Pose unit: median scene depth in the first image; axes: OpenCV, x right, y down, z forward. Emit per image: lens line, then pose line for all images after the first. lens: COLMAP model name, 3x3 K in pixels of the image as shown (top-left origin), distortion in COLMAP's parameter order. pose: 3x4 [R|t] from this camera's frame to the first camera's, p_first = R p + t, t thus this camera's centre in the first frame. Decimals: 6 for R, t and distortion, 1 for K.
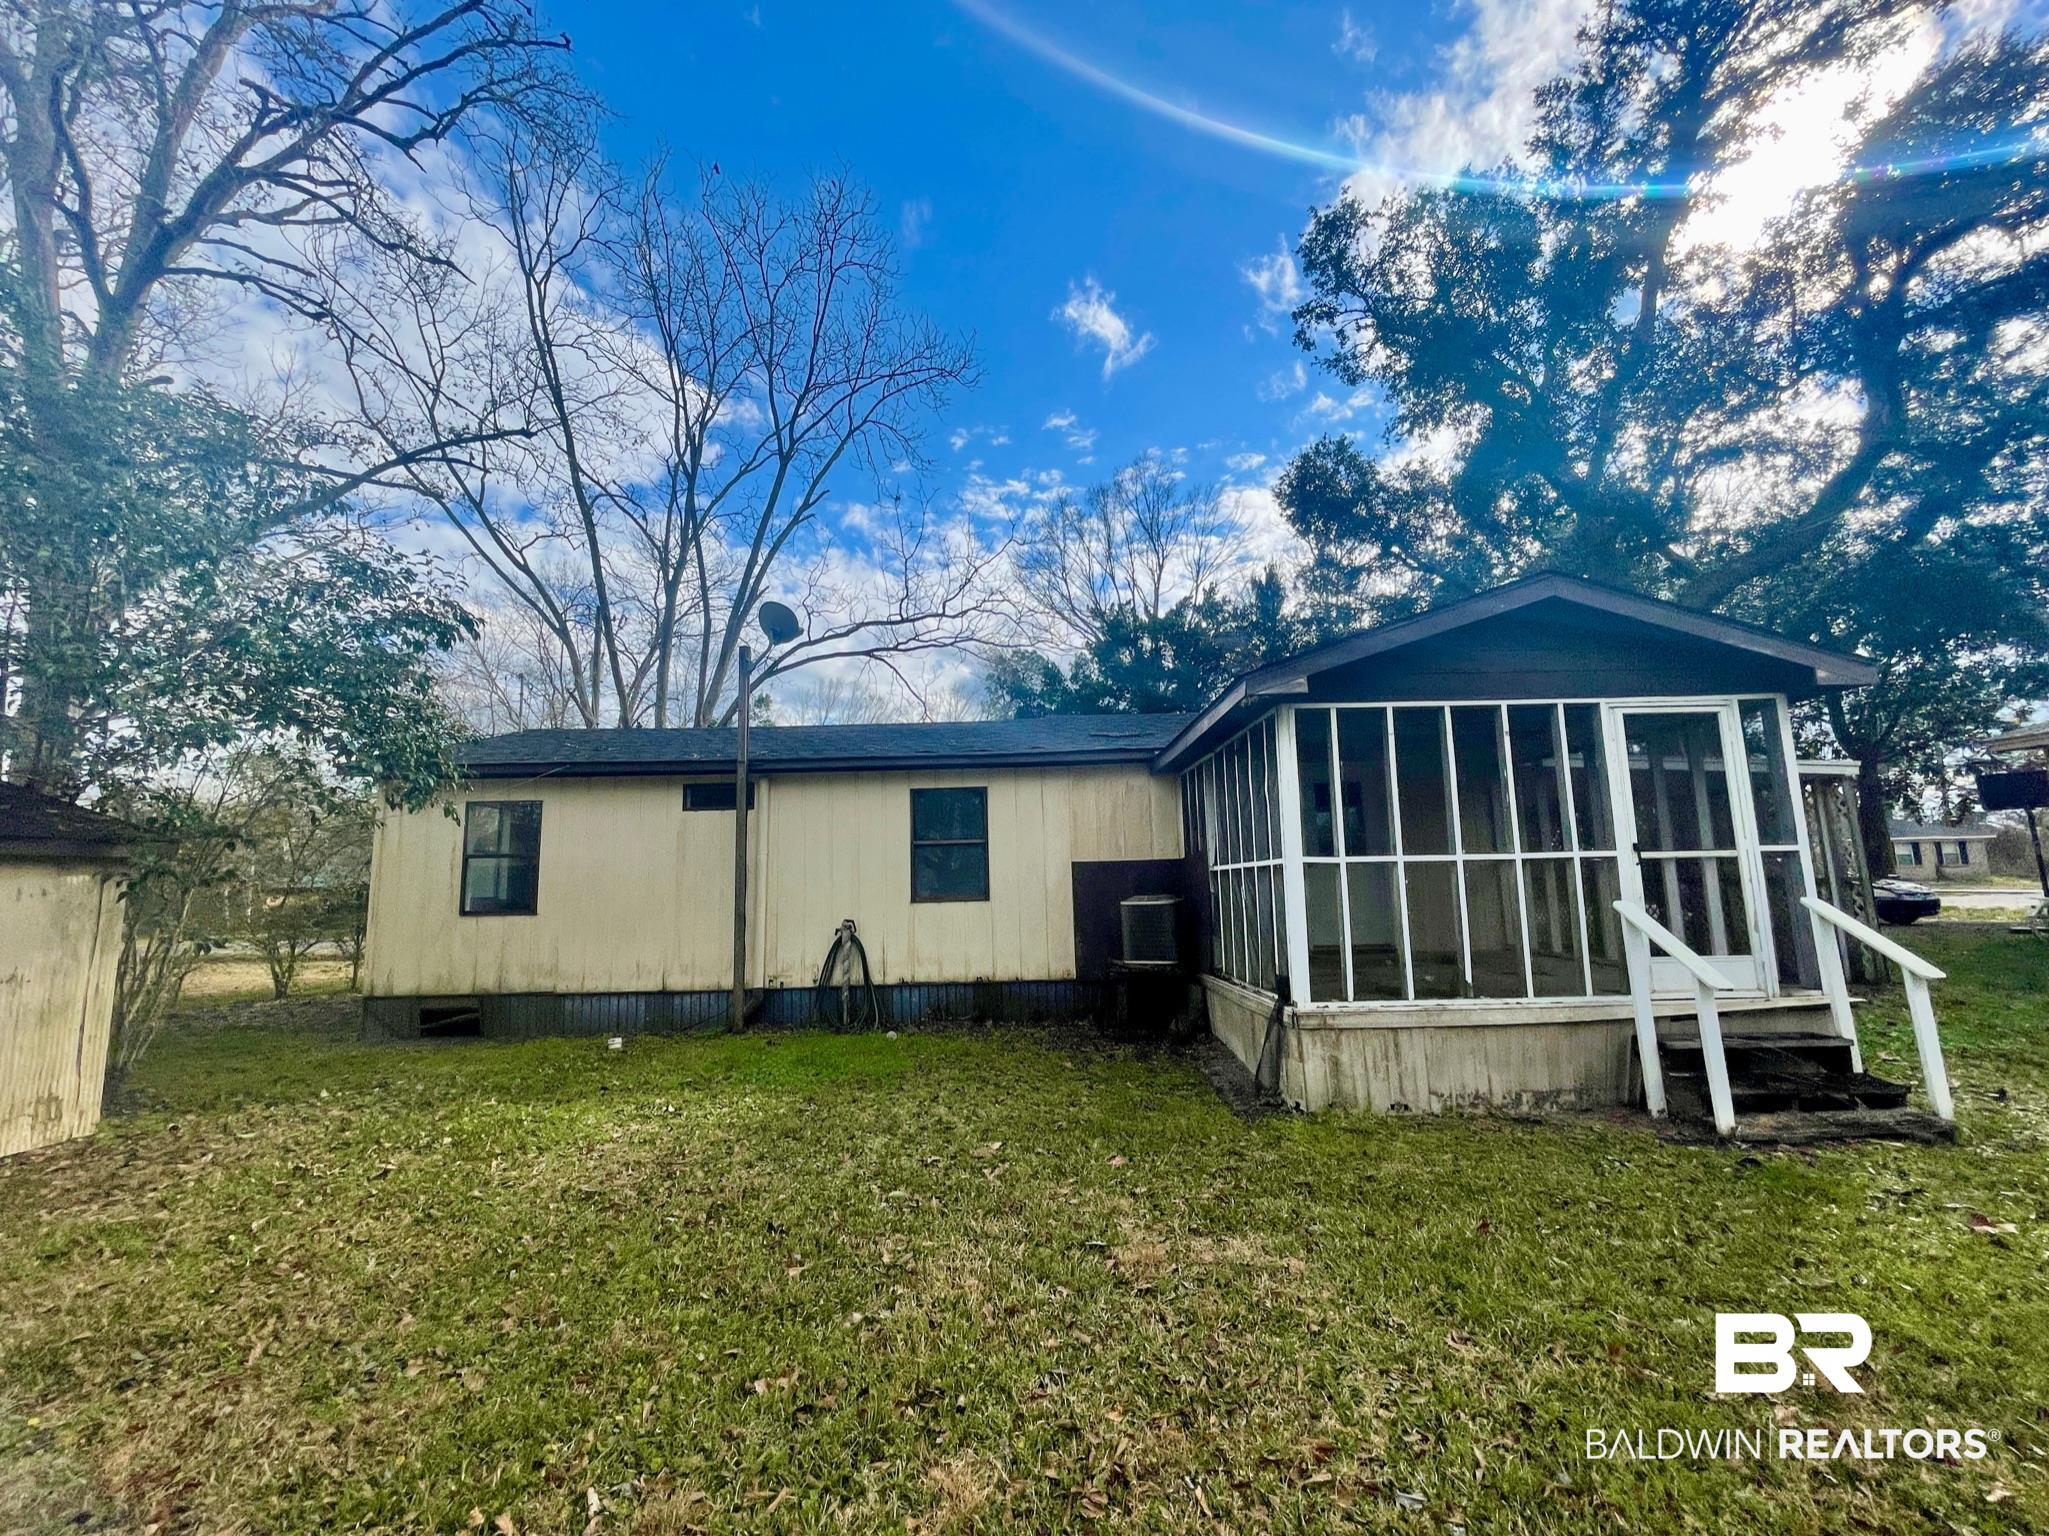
lens RADIAL K [[808.9, 0, 1024.5], [0, 808.9, 768.0], [0, 0, 1]] dist [0.021326, -0.000039]
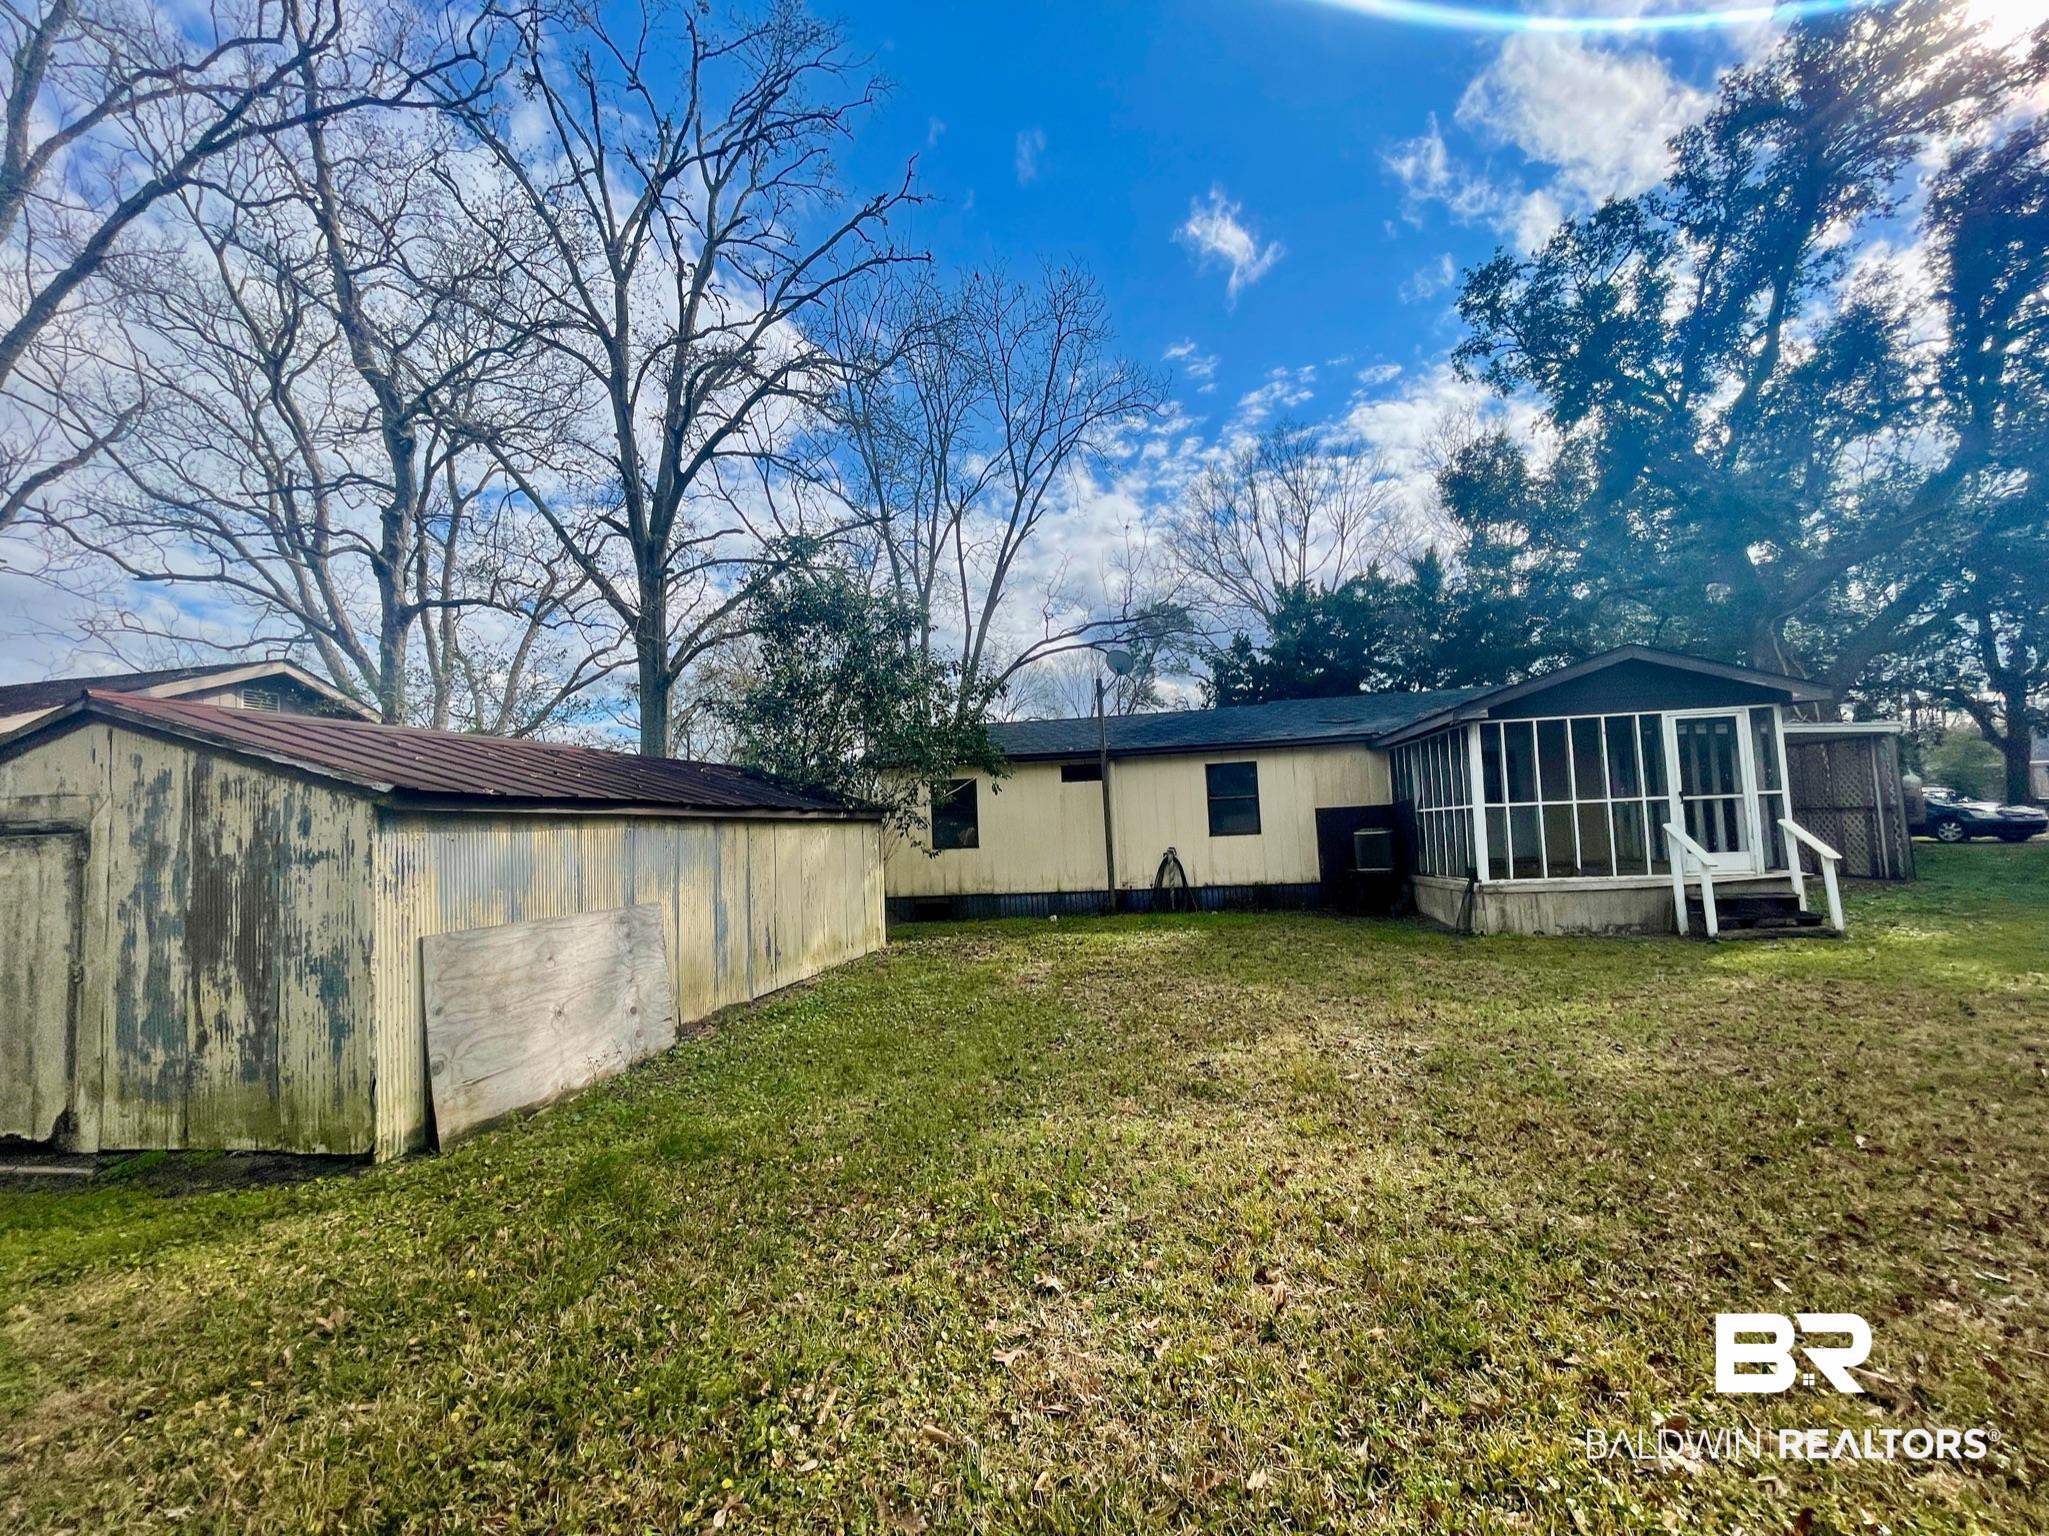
lens RADIAL K [[827.1, 0, 1024.5], [0, 827.1, 768.0], [0, 0, 1]] dist [0.001598, 0.006751]
pose [[0.990006, -0.030942, -0.137589, -0.314143], [0.040888, 0.996705, 0.070054, -0.107570], [0.134968, -0.074980, 0.988009, -0.727382]]
